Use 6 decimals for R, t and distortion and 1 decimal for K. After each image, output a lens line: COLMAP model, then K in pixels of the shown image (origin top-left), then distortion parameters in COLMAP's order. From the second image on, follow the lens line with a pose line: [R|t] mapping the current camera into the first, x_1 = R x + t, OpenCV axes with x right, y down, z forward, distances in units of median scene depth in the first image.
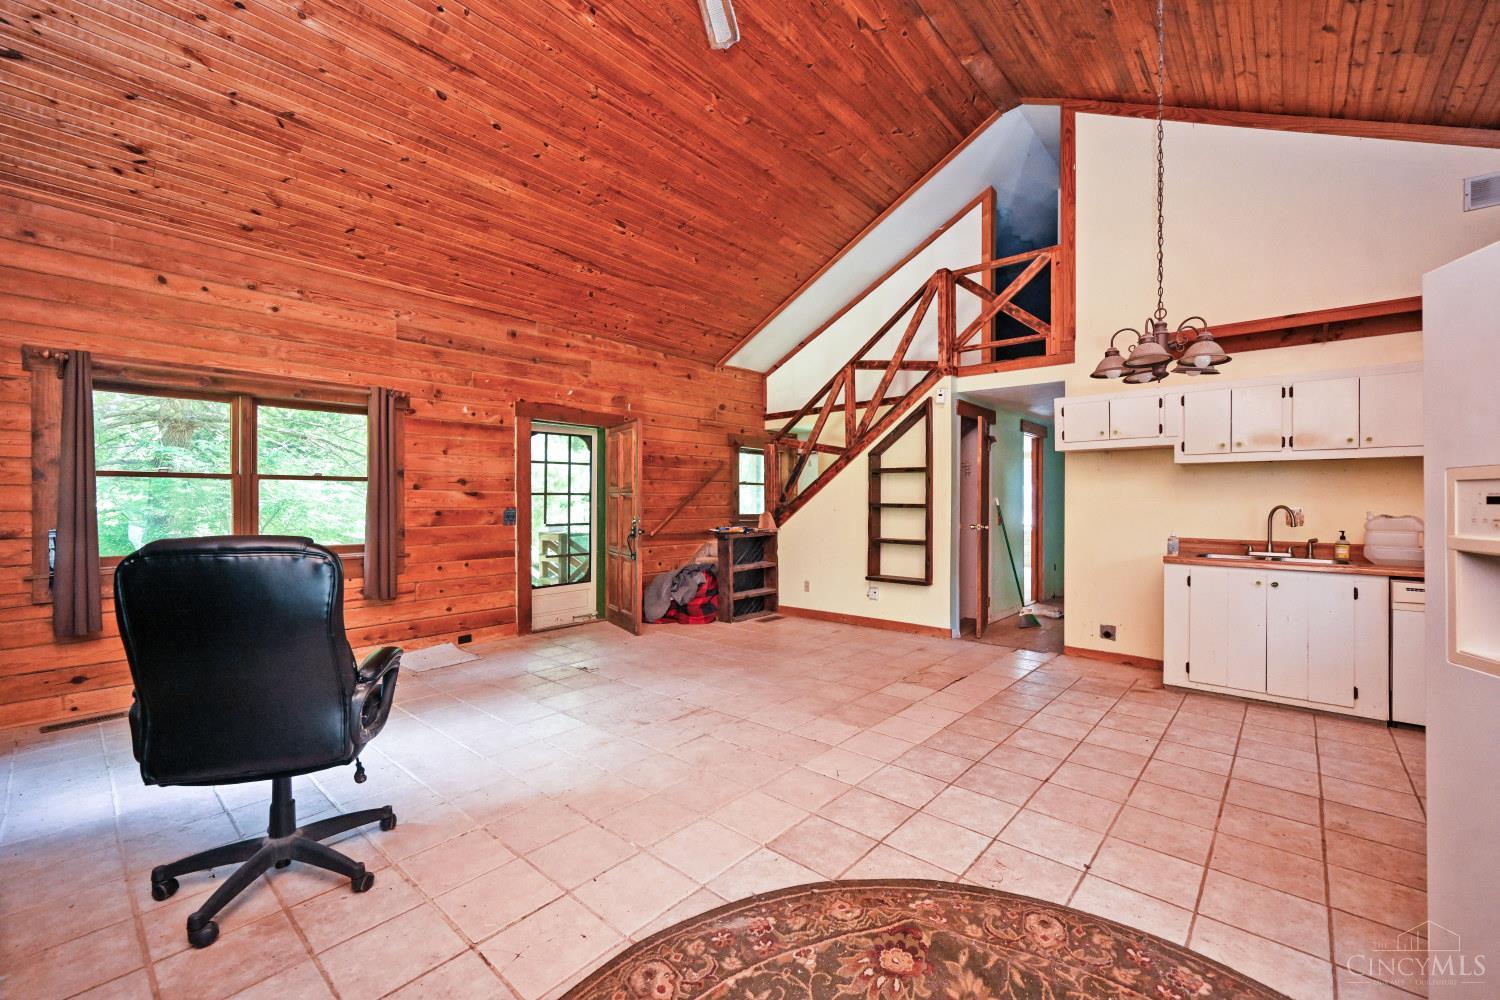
lens RADIAL K [[619.1, 0, 753.9], [0, 619.1, 497.7], [0, 0, 1]] dist [0.001225, -0.001441]
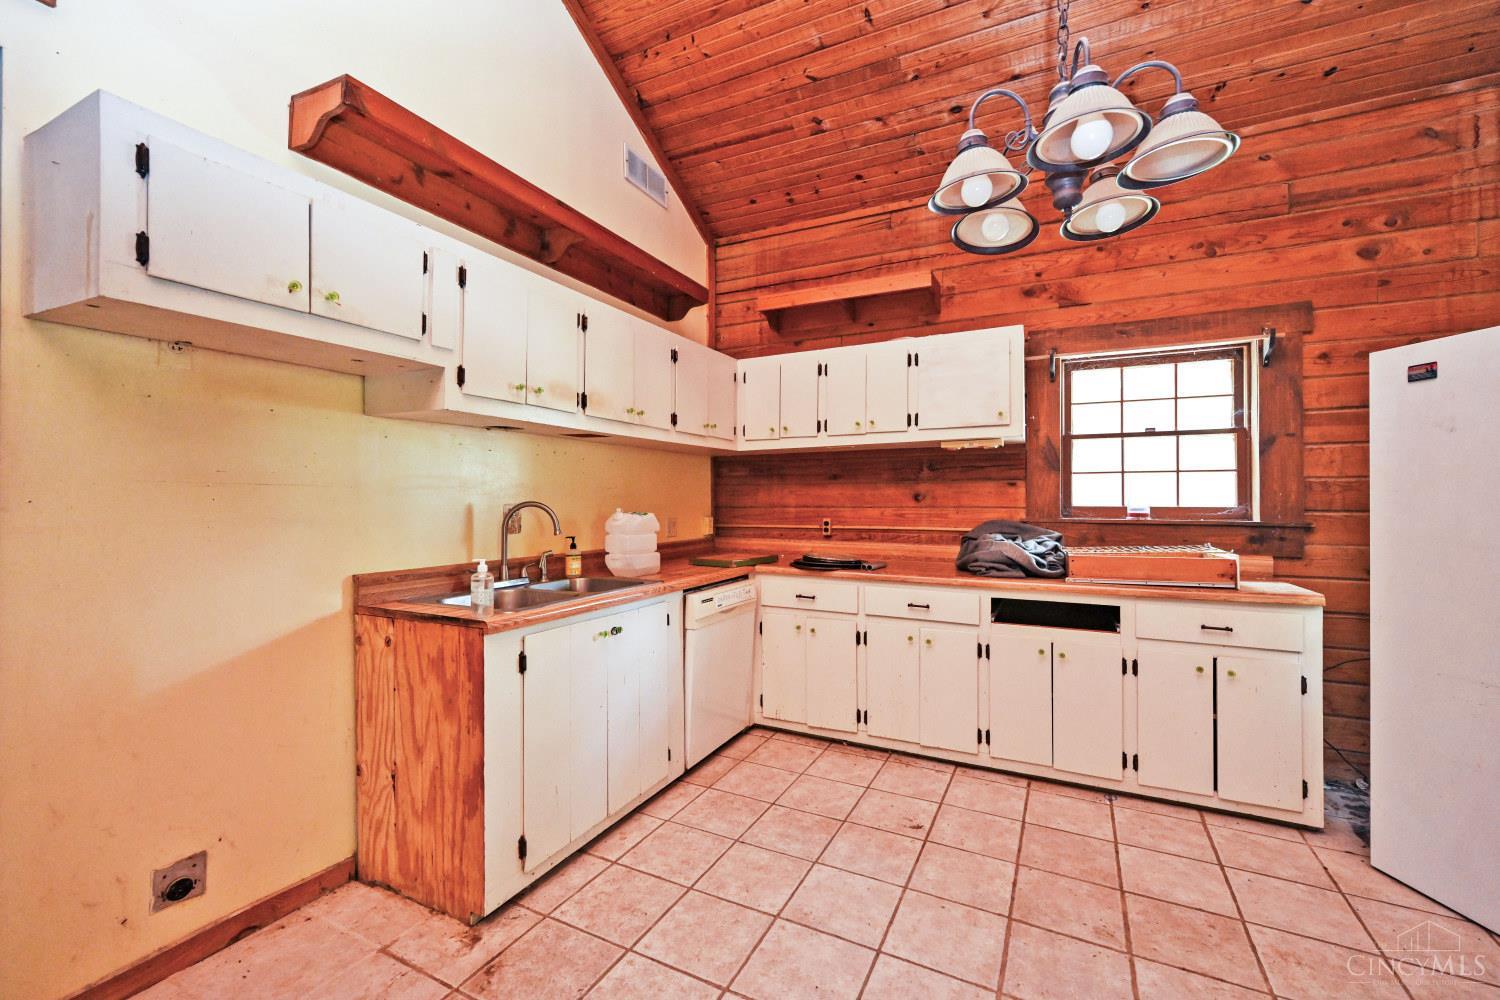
lens RADIAL K [[619.1, 0, 764.3], [0, 619.1, 496.2], [0, 0, 1]] dist [0.001225, -0.001441]
pose [[-0.247886, 0.005677, 0.968773, 0.189906], [-0.003256, 0.999972, -0.006693, 0.010027], [-0.968784, -0.004814, -0.247861, 0.897668]]
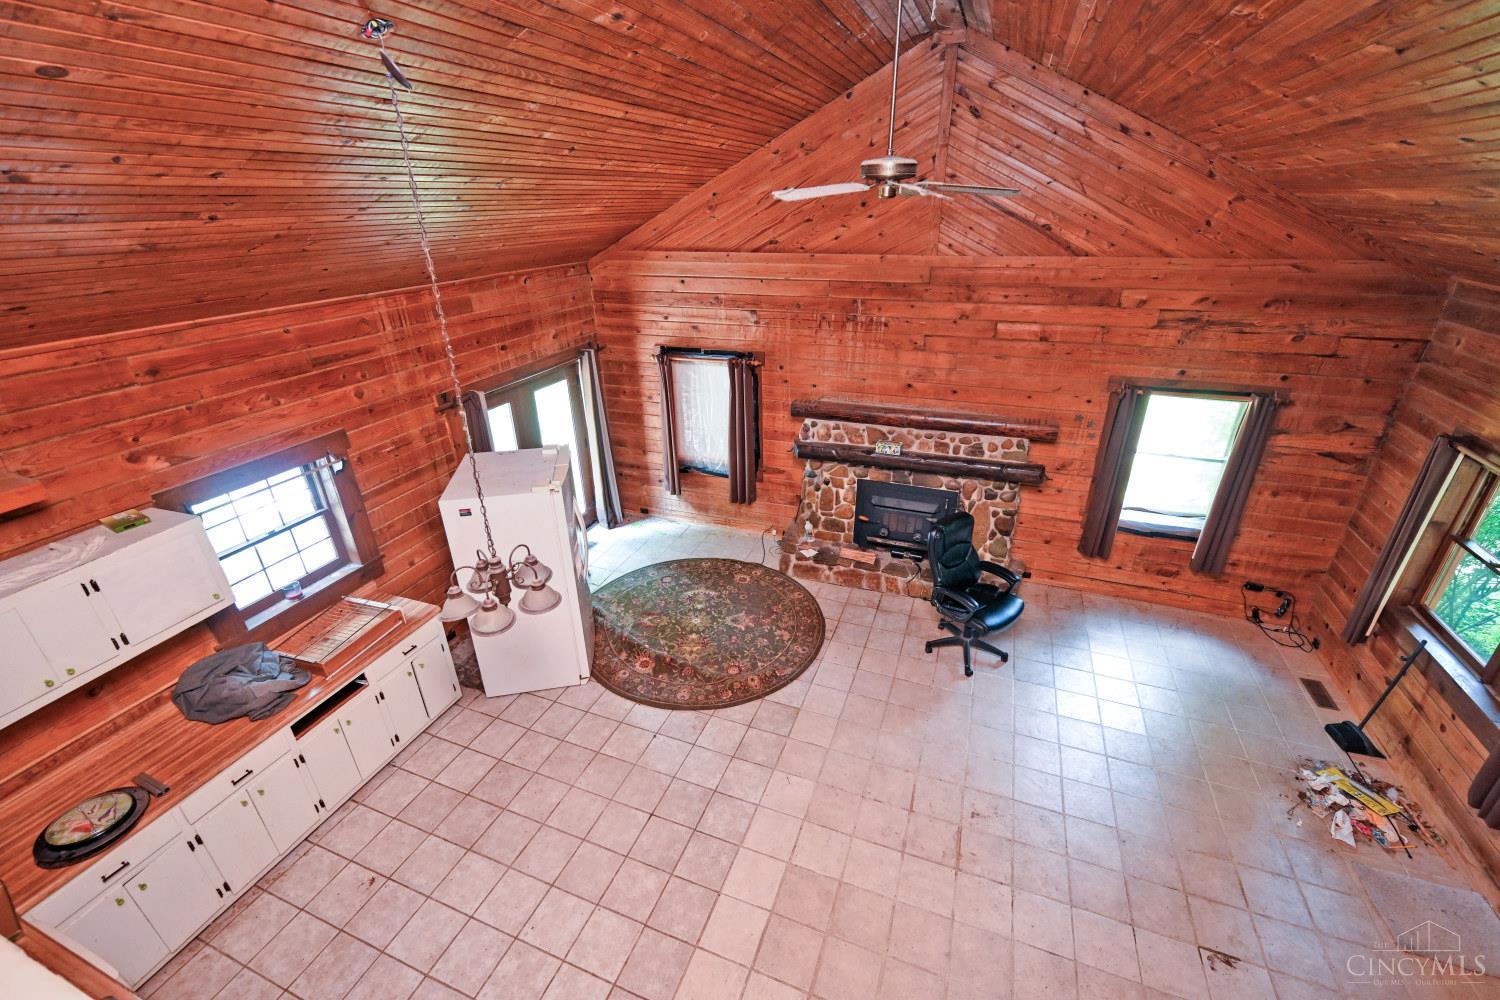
lens RADIAL K [[619.1, 0, 737.9], [0, 619.1, 502.4], [0, 0, 1]] dist [0.001225, -0.001441]
pose [[-0.946208, 0.156411, -0.283242, 0.377763], [0.022852, 0.905514, 0.423700, -0.523501], [0.322751, 0.394436, -0.860379, 1.320538]]
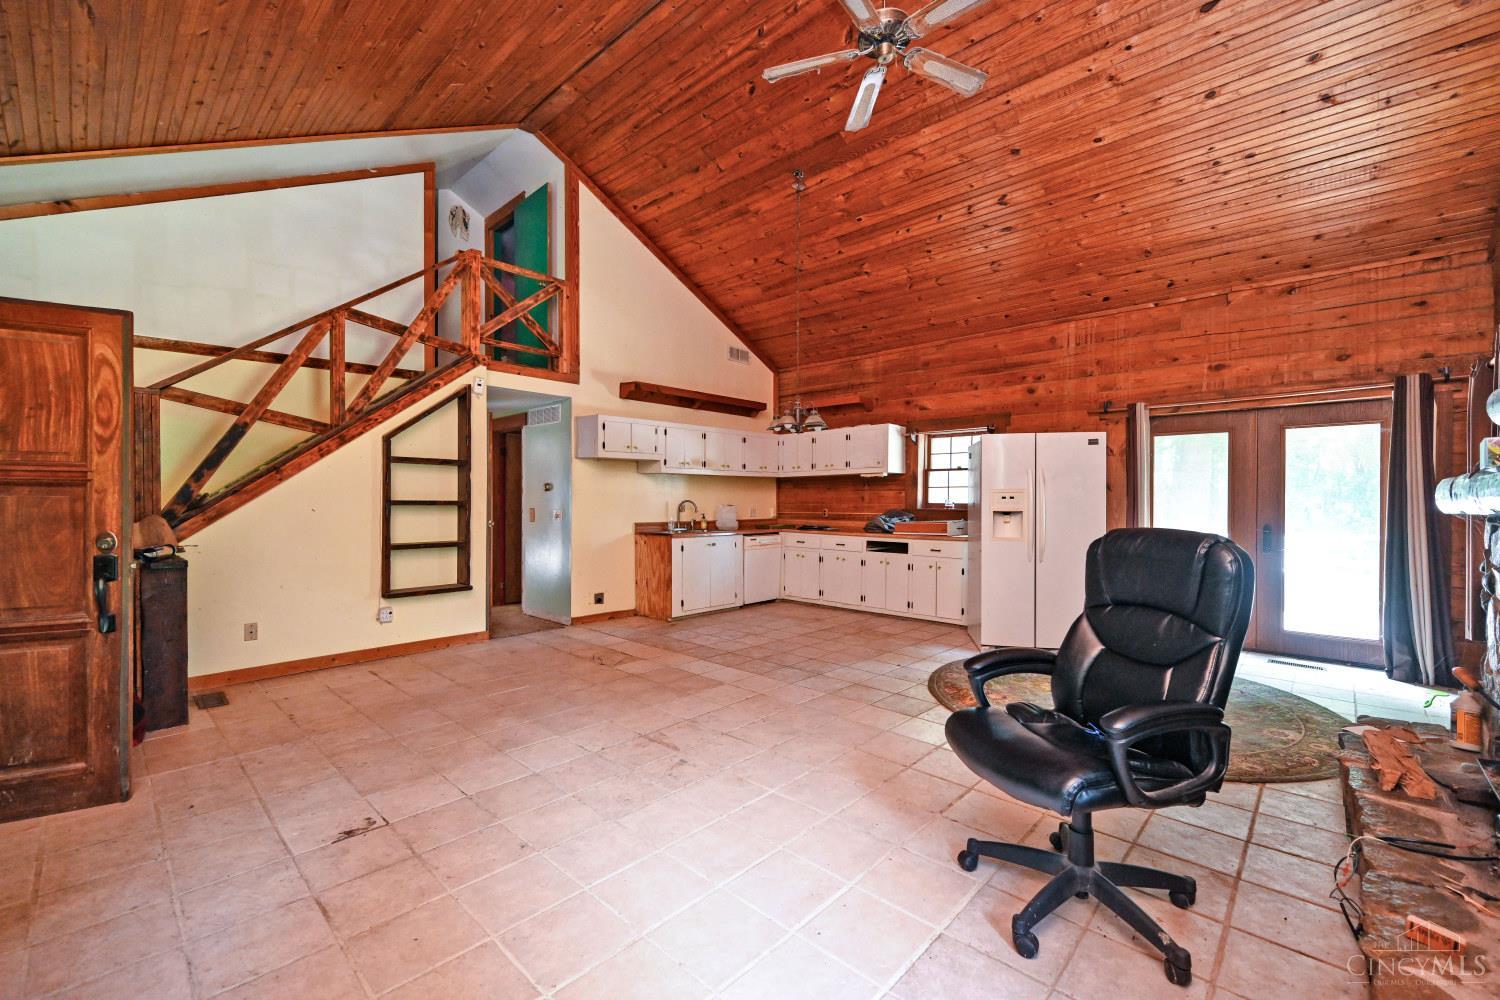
lens RADIAL K [[619.1, 0, 764.8], [0, 619.1, 499.9], [0, 0, 1]] dist [0.001225, -0.001441]
pose [[0.027724, -0.001252, 0.999615, -0.829209], [-0.004892, 0.999987, 0.001388, 0.007797], [-0.999604, -0.004928, 0.027717, 0.714192]]
